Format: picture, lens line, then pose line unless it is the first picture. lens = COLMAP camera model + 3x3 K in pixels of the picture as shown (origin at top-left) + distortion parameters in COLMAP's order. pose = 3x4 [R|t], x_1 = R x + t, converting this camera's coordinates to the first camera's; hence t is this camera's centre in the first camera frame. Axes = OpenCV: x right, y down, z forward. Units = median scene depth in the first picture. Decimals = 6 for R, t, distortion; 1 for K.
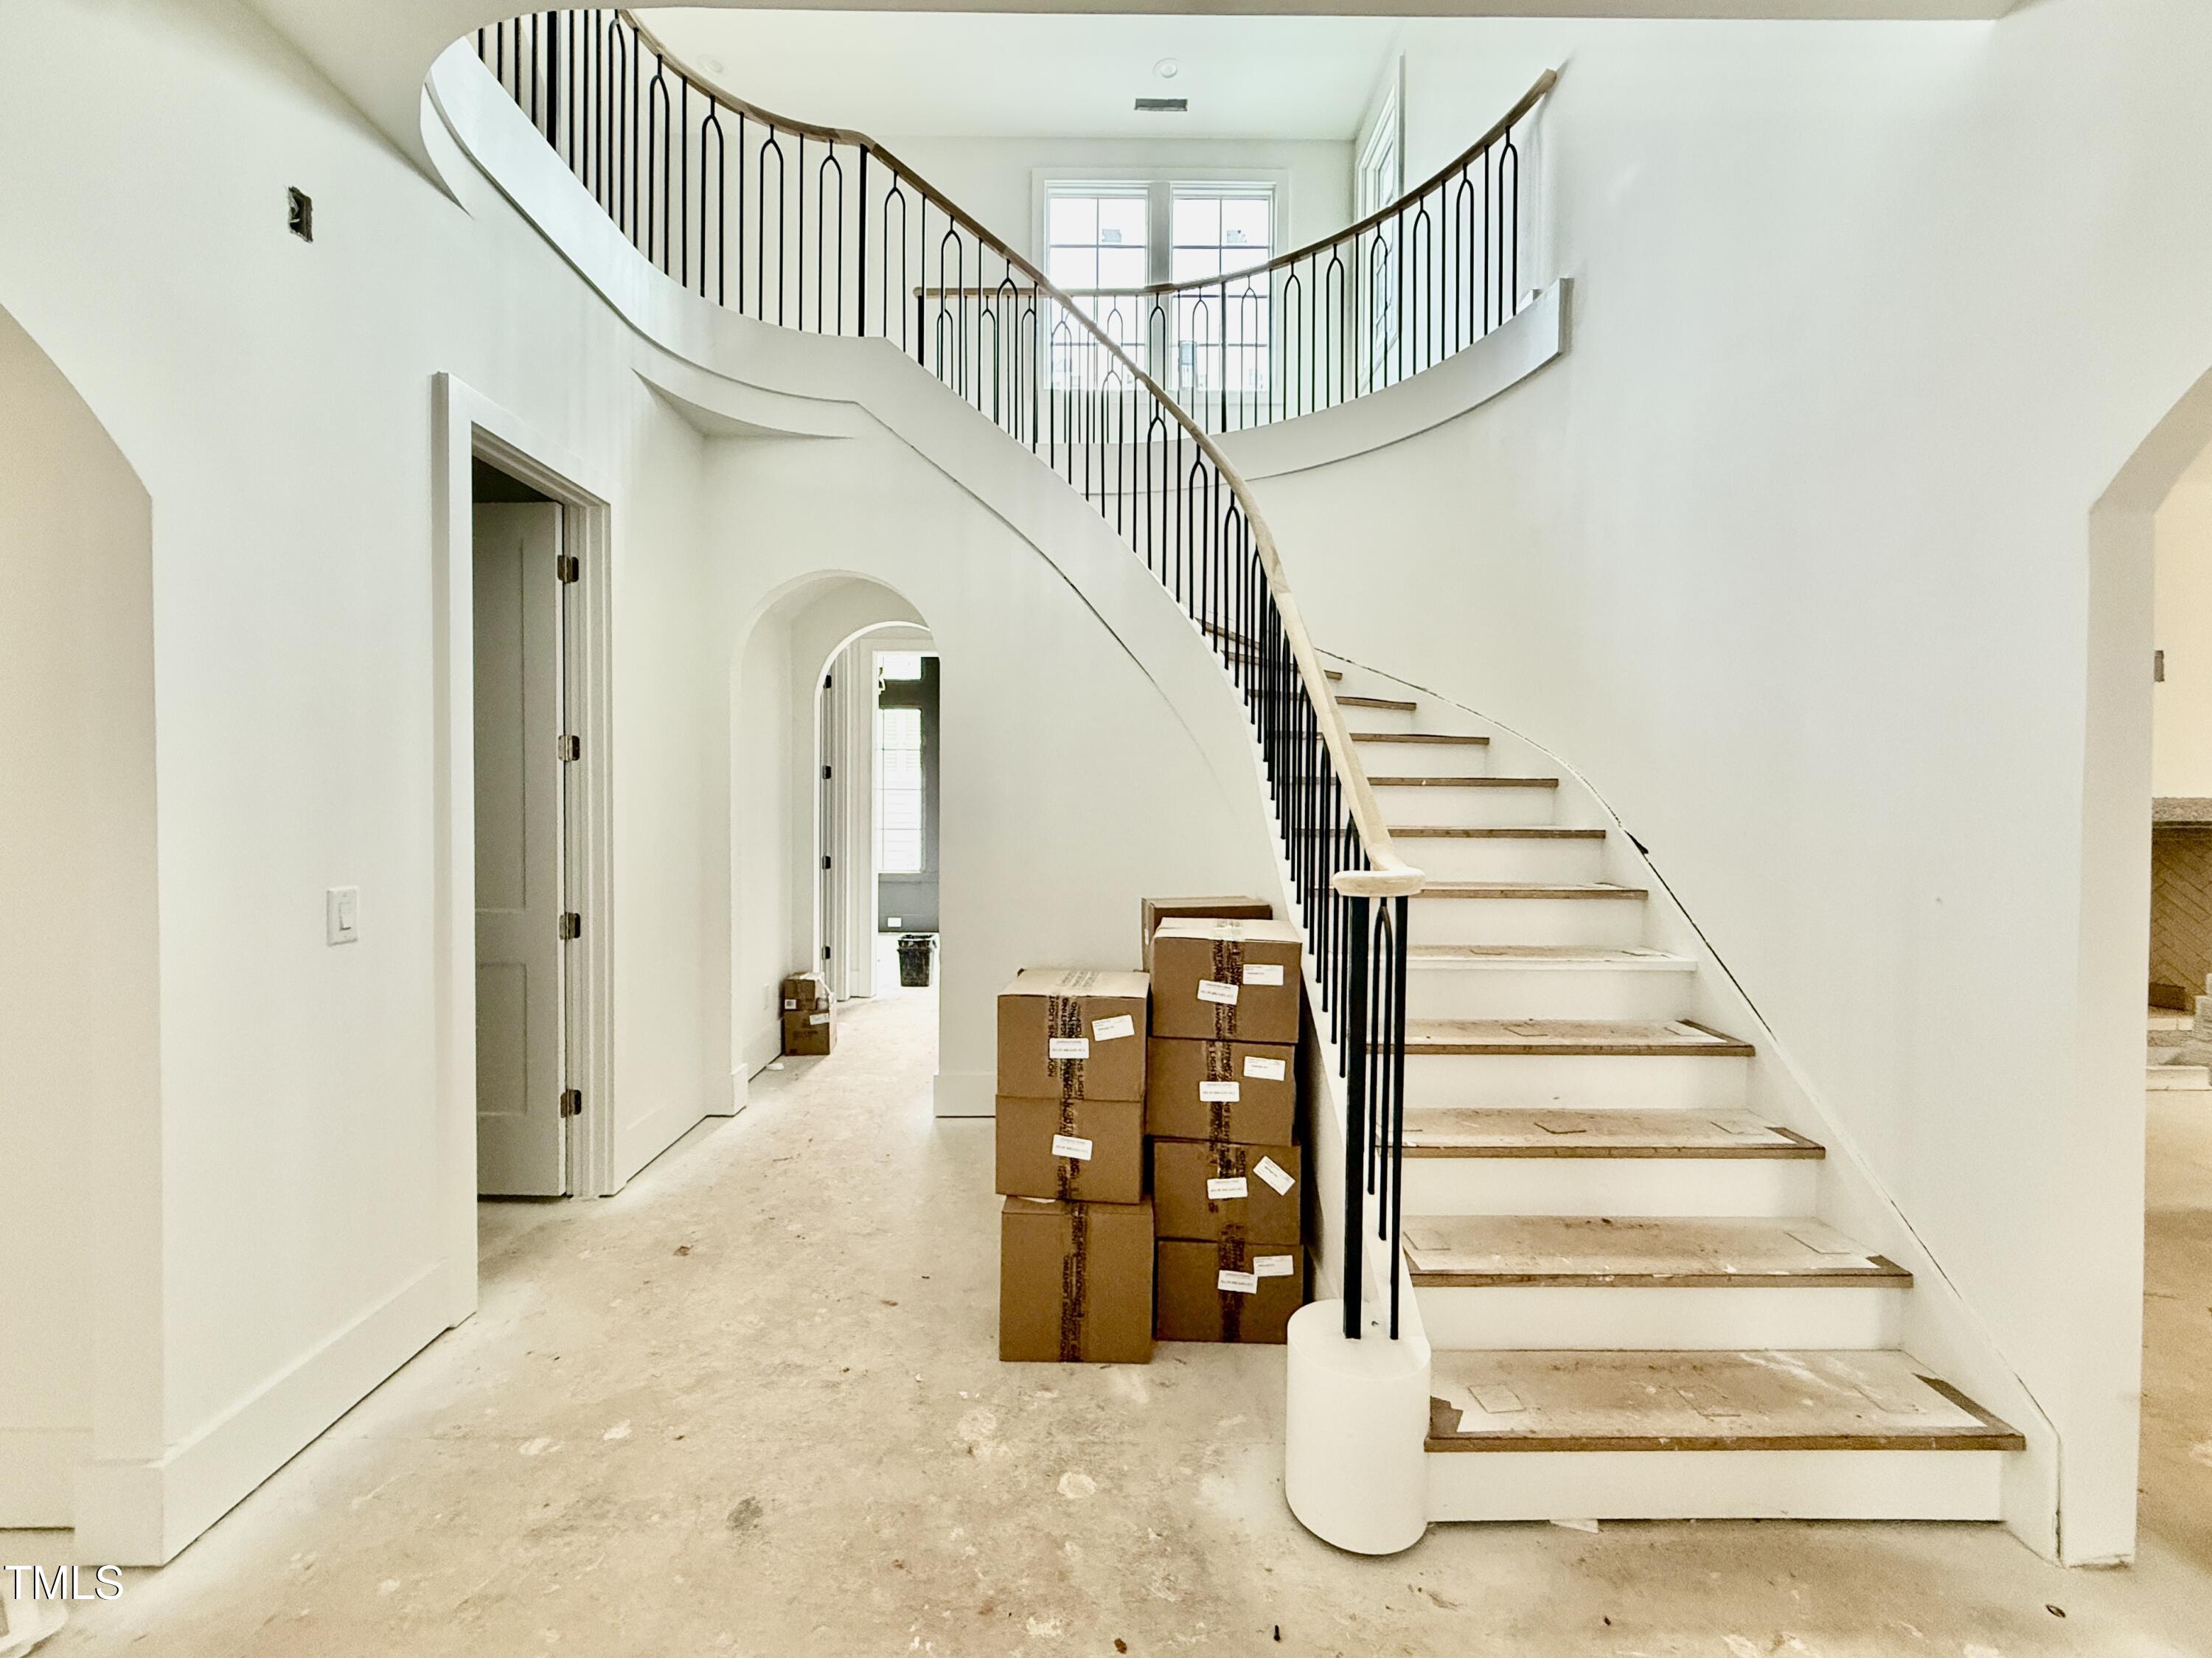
lens RADIAL K [[901.9, 0, 1104.6], [0, 901.9, 801.9], [0, 0, 1]] dist [0.000915, -0.000107]
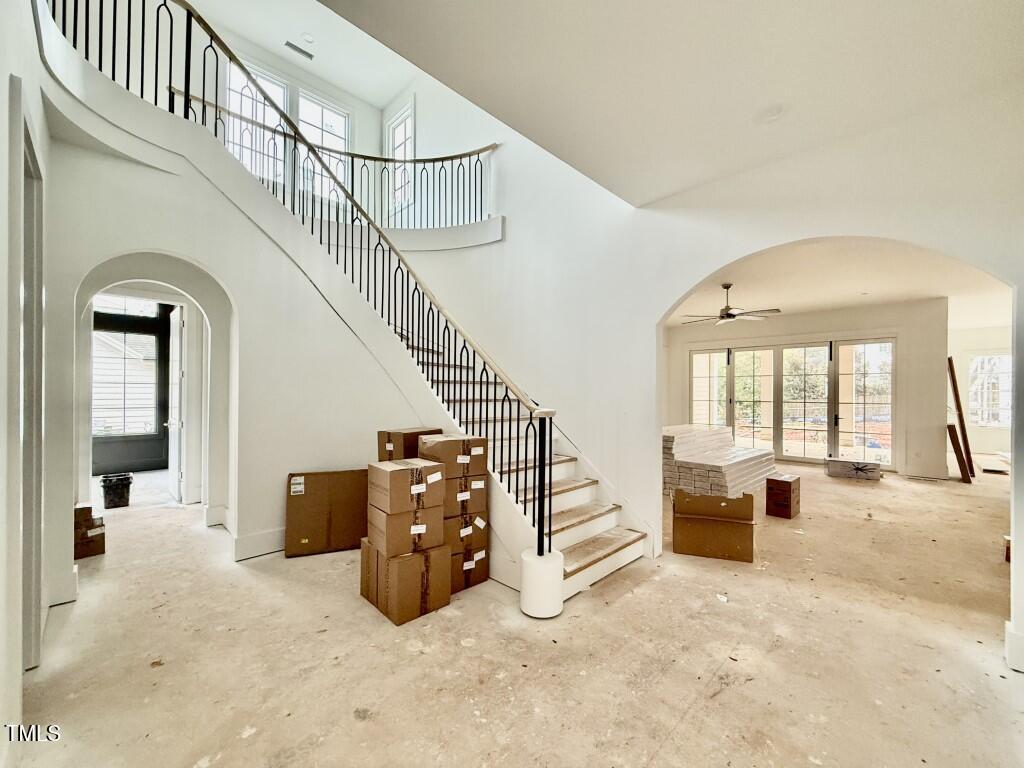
lens RADIAL K [[407.8, 0, 512.0], [0, 407.8, 384.0], [0, 0, 1]] dist [-0.000165, 0.000087]
pose [[0.715066, 0.011542, 0.698962, -0.633109], [0.000876, 0.999848, -0.017407, 0.007572], [-0.699057, 0.013060, 0.714947, 0.023978]]
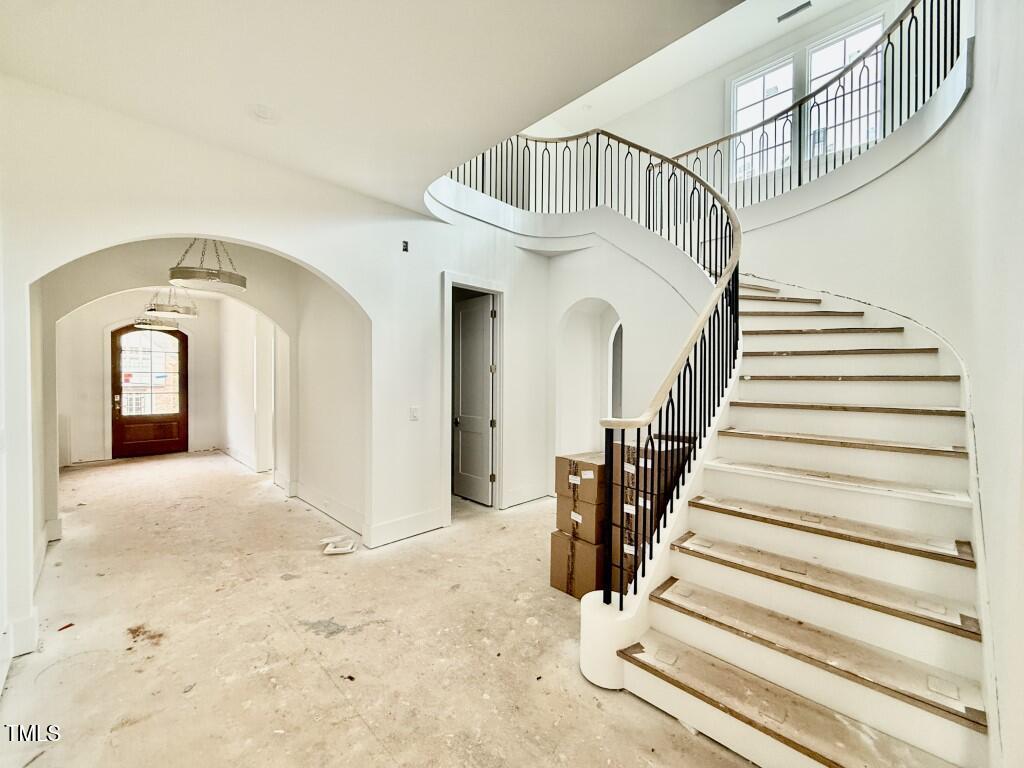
lens RADIAL K [[415.0, 0, 517.7], [0, 415.0, 378.7], [0, 0, 1]] dist [-0.000066, -0.000031]
pose [[0.709044, -0.001799, -0.705162, 0.708785], [-0.006148, 0.999943, -0.008734, -0.015590], [0.705137, 0.010528, 0.708993, 0.000856]]
